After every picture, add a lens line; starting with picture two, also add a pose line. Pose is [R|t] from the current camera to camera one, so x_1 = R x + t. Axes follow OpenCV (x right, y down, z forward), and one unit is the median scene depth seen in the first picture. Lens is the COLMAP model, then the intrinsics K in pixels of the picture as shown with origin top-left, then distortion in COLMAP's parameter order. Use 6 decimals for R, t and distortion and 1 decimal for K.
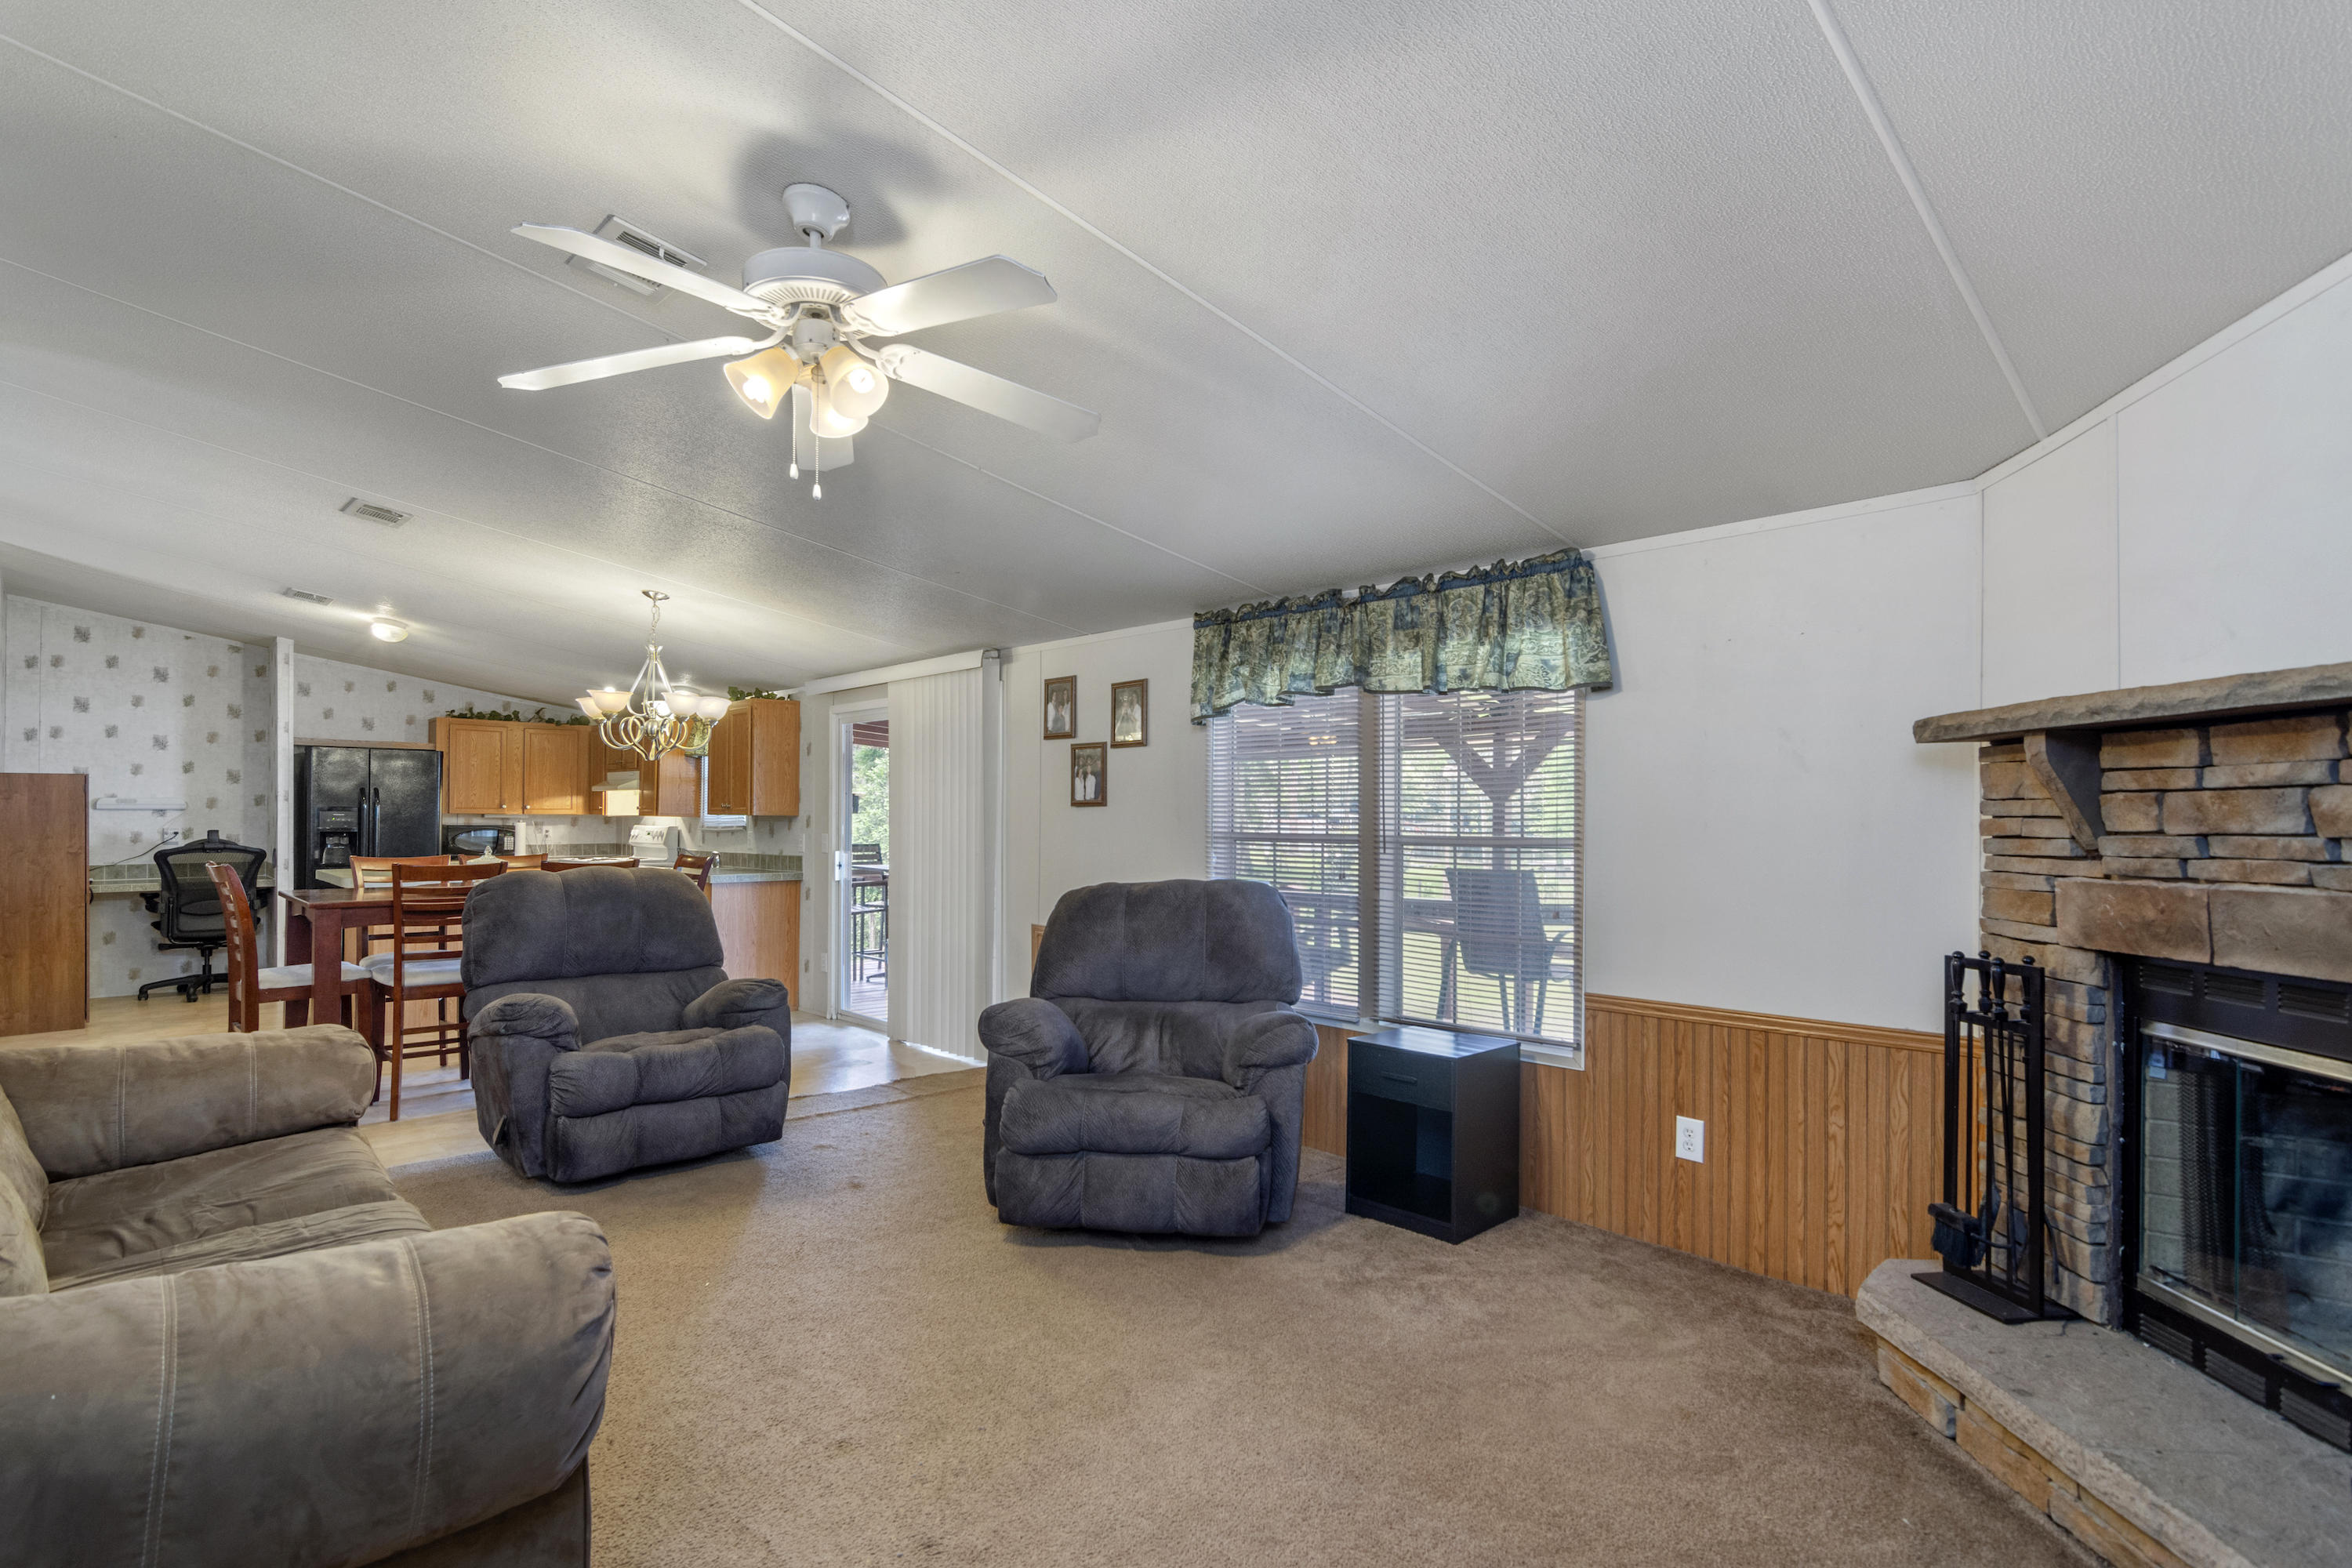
lens RADIAL K [[1142.6, 0, 1249.6], [0, 1142.6, 821.5], [0, 0, 1]] dist [0.001890, 0.000588]
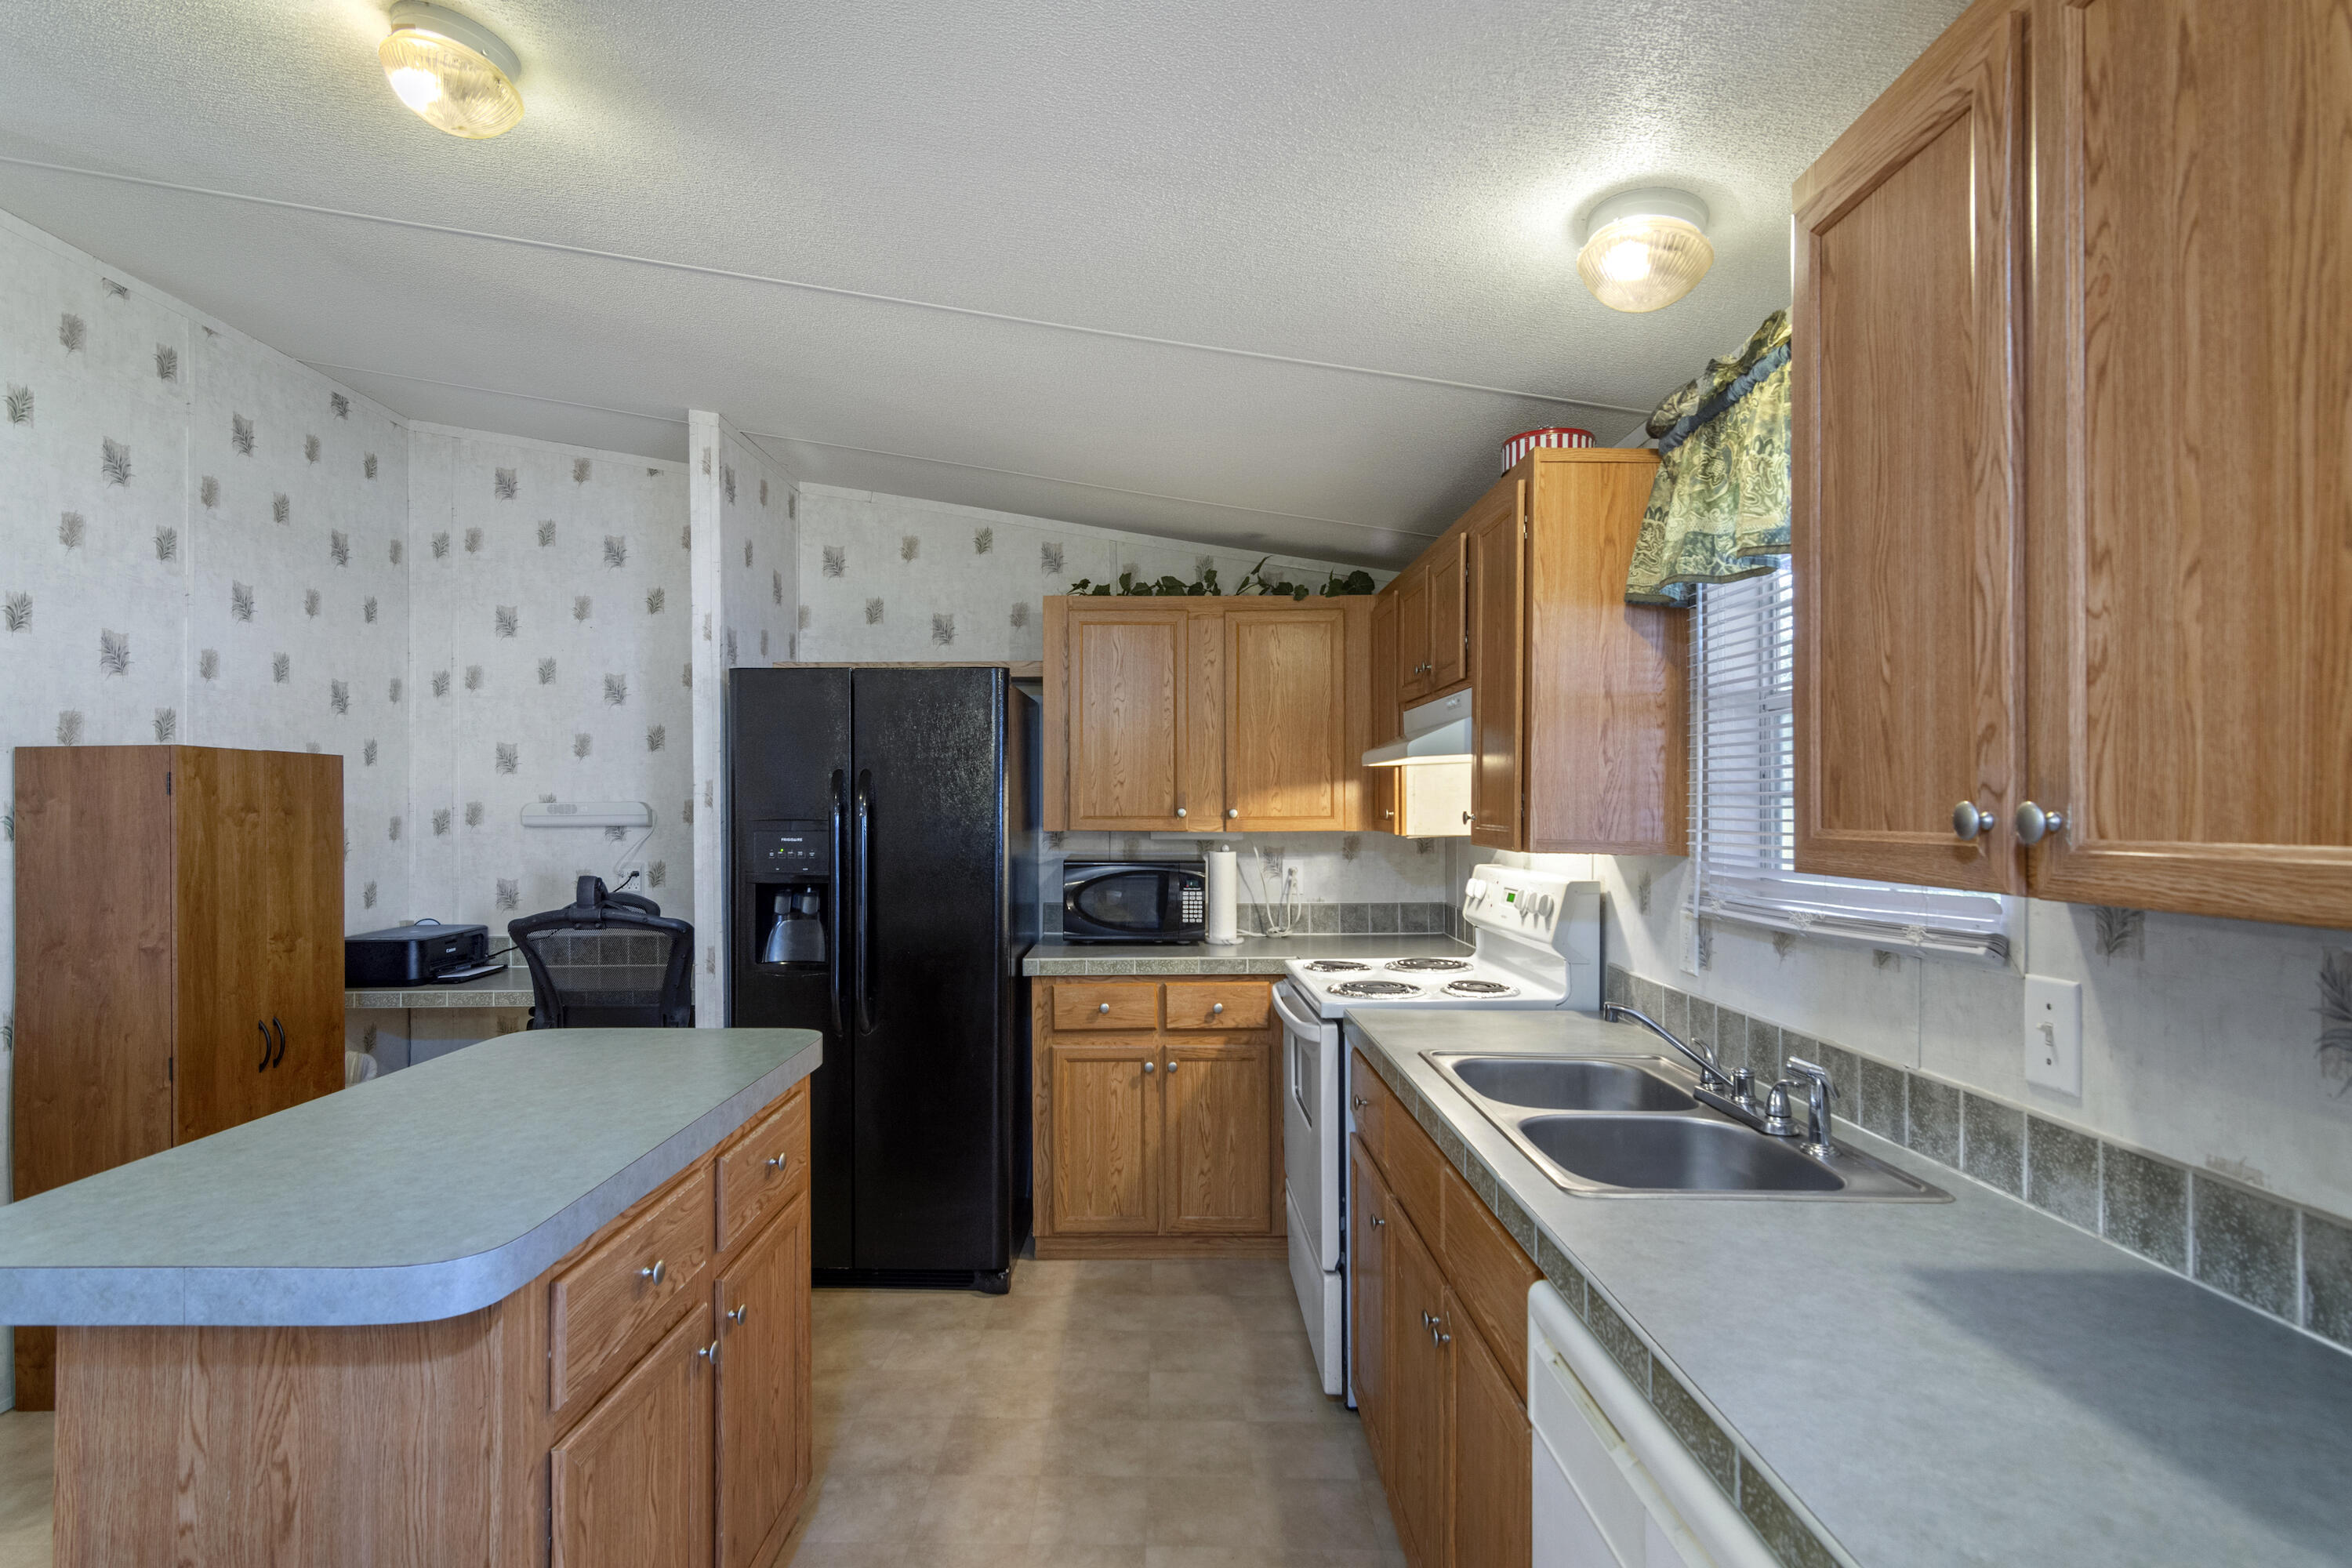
lens RADIAL K [[1179.1, 0, 1229.1], [0, 1179.1, 801.6], [0, 0, 1]] dist [0.001731, 0.000523]
pose [[0.724720, -0.010622, -0.688962, -0.486511], [0.004549, 0.999933, -0.010631, -0.016878], [0.689029, 0.004570, 0.724720, 0.965641]]
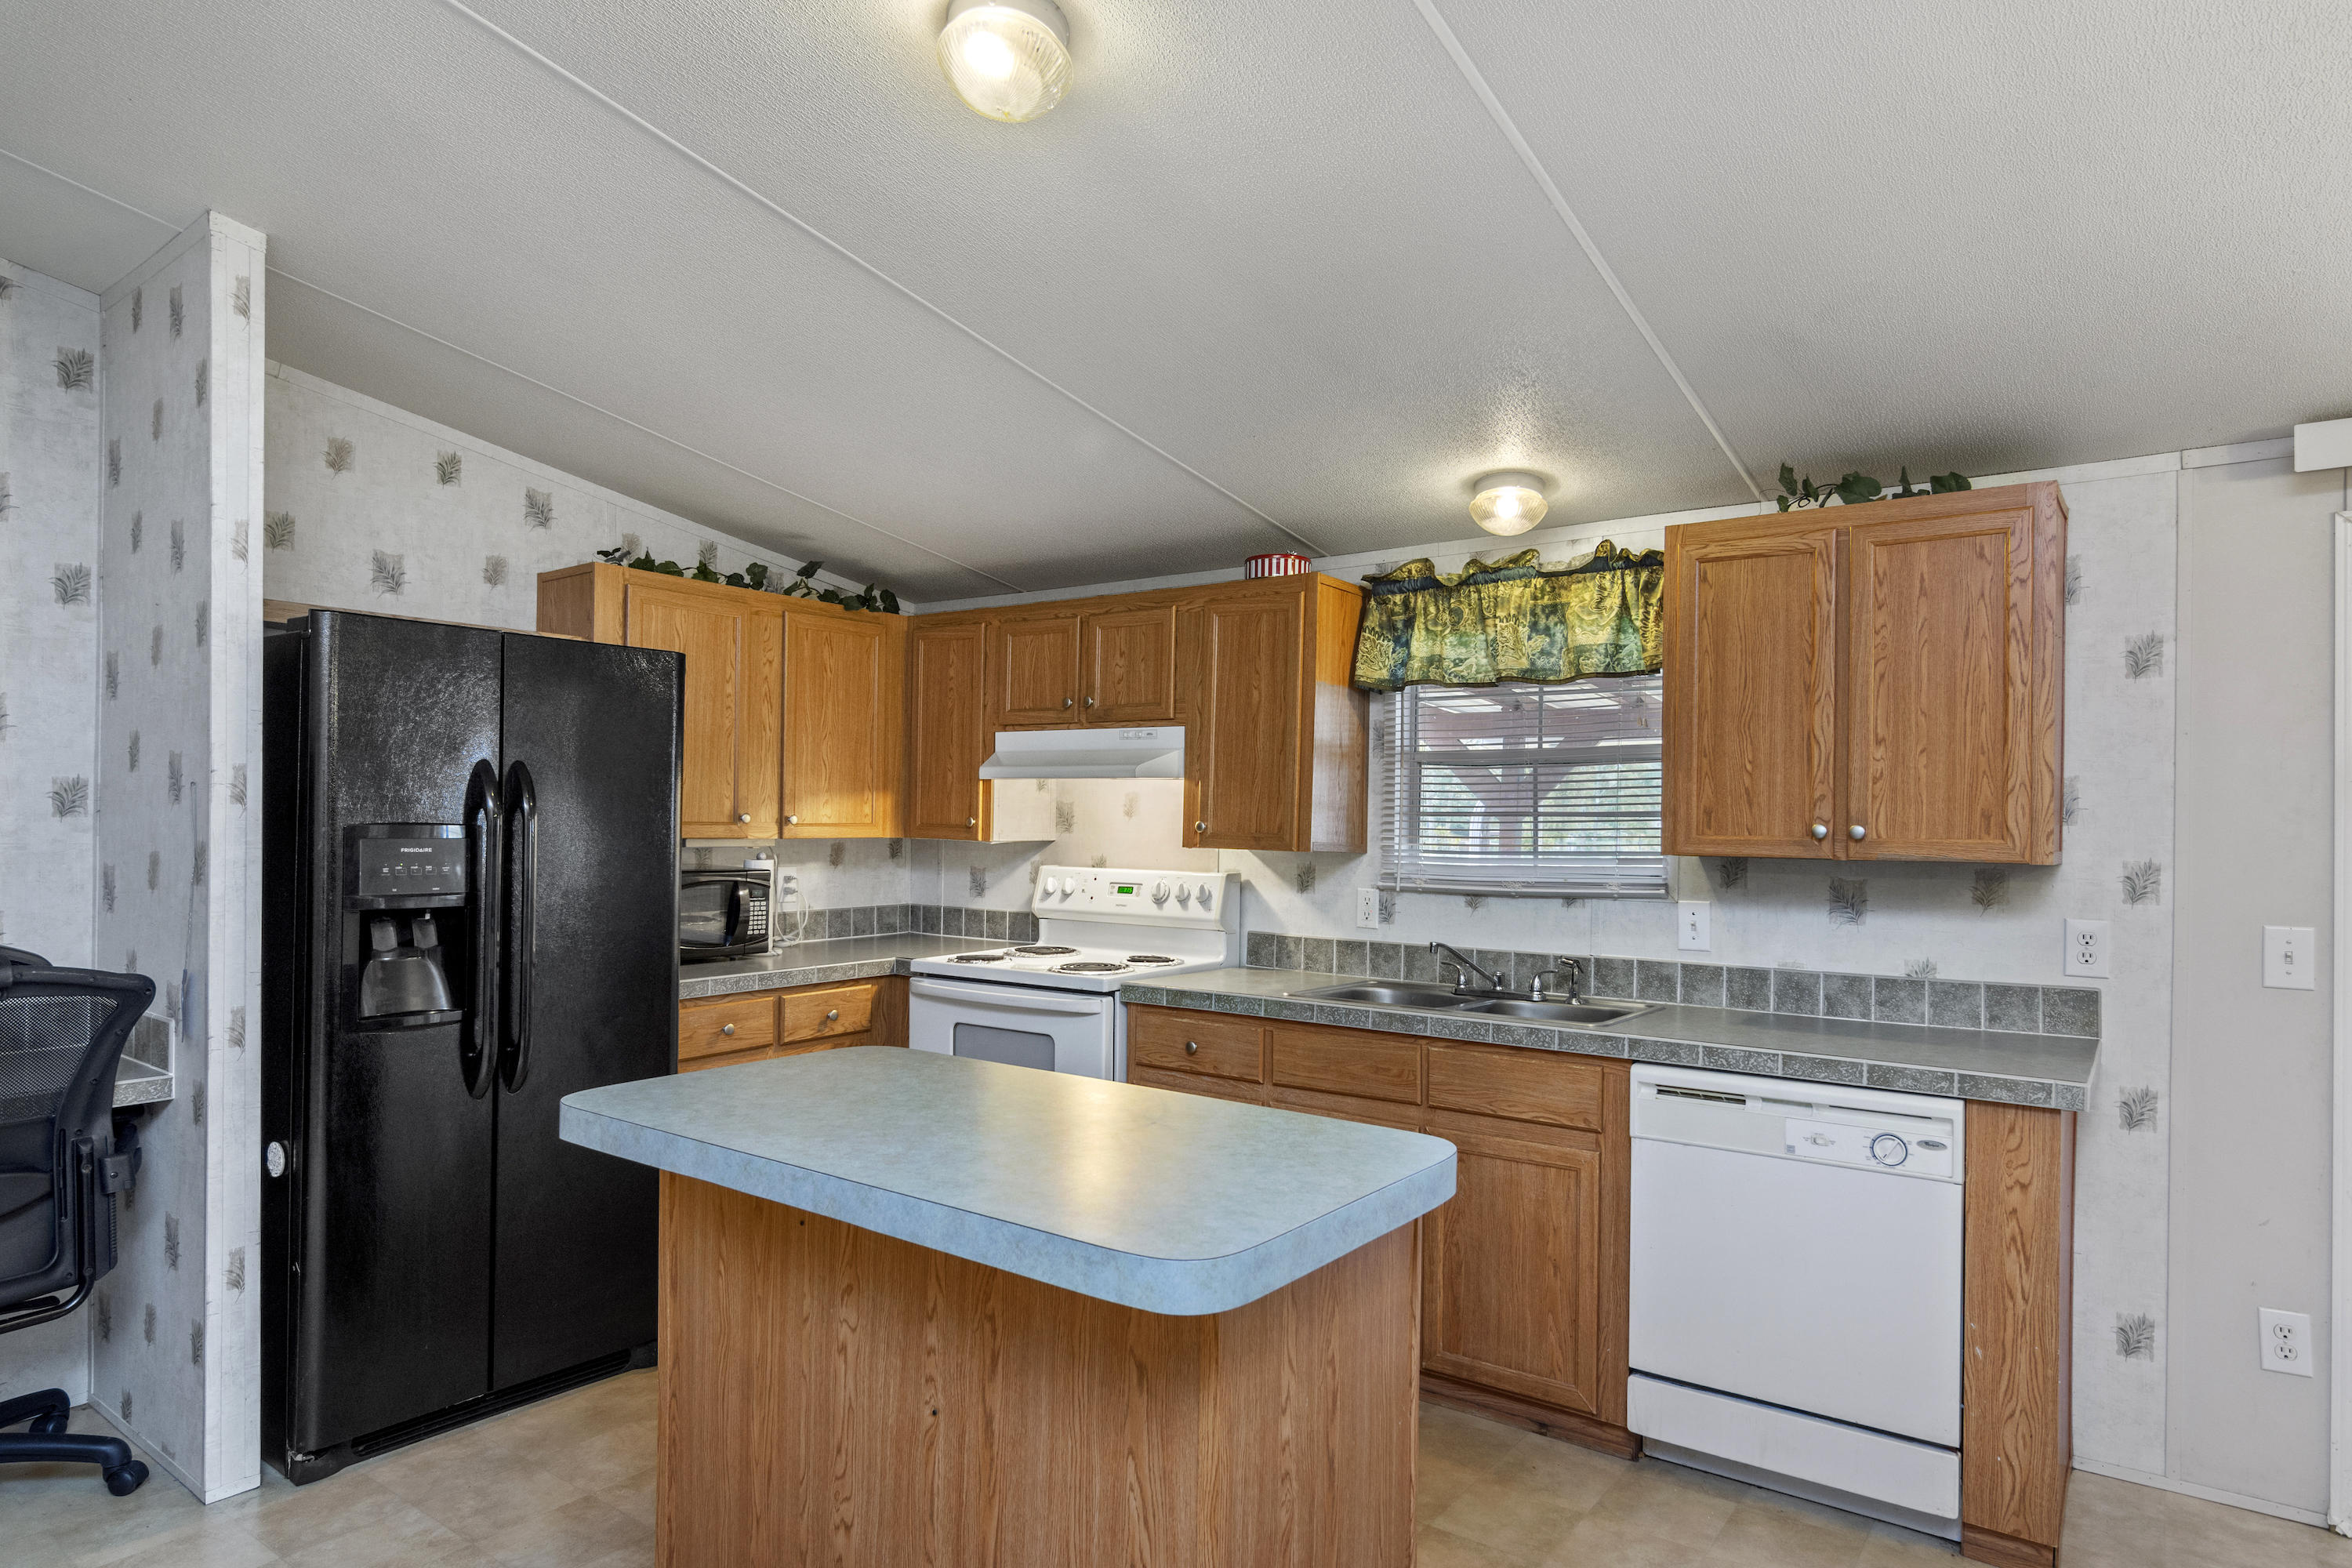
lens RADIAL K [[1286.0, 0, 1146.7], [0, 1286.0, 812.3], [0, 0, 1]] dist [-0.001394, 0.000146]
pose [[0.987268, 0.007443, 0.158890, -0.790339], [-0.006401, 0.999955, -0.007070, -0.017460], [-0.158936, 0.005963, 0.987271, 0.766933]]
